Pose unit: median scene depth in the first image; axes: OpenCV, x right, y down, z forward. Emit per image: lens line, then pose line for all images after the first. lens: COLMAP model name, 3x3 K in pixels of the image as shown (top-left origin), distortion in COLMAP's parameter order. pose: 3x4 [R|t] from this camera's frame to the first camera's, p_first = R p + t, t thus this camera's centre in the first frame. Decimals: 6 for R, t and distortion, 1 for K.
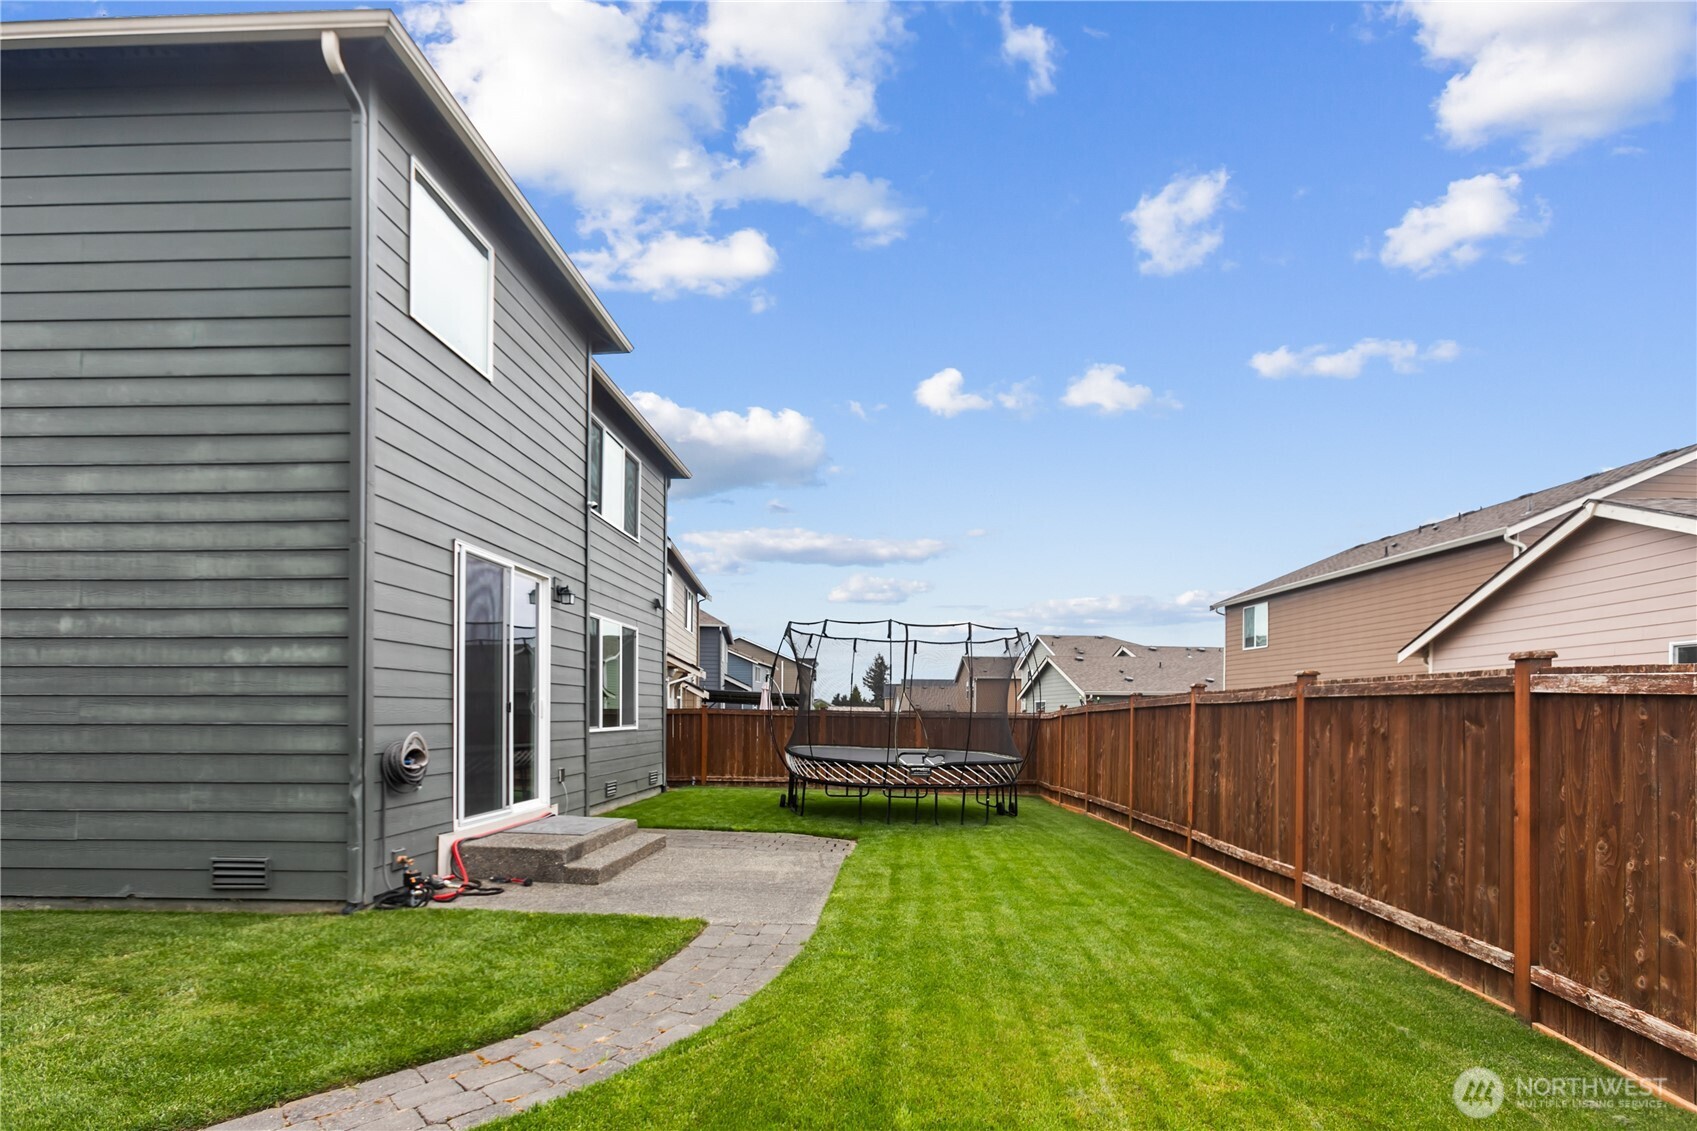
lens RADIAL K [[800.3, 0, 846.1], [0, 800.3, 704.4], [0, 0, 1]] dist [0.020127, 0.000599]
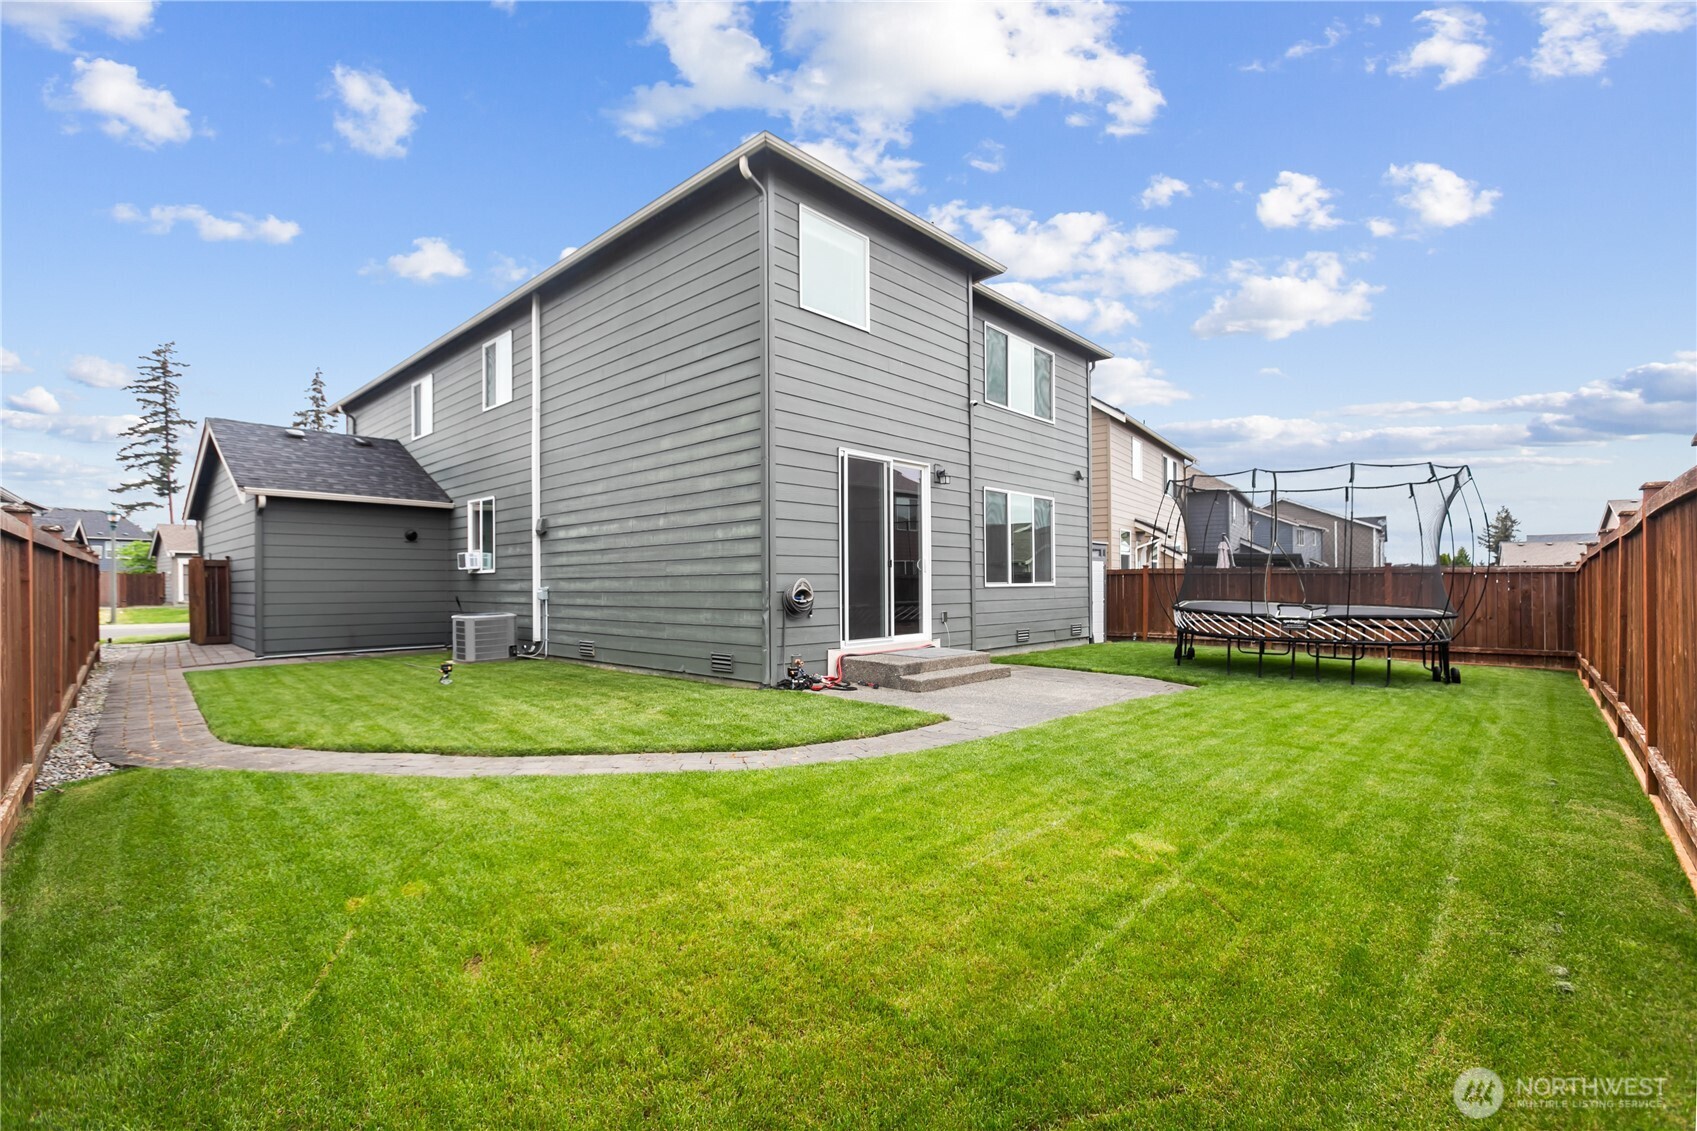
lens RADIAL K [[738.9, 0, 845.0], [0, 738.9, 571.9], [0, 0, 1]] dist [-0.002756, -0.000076]
pose [[0.774881, -0.018544, -0.631835, 0.381935], [0.016286, 0.999823, -0.009372, 0.033946], [0.631897, -0.003028, 0.775046, -0.029982]]
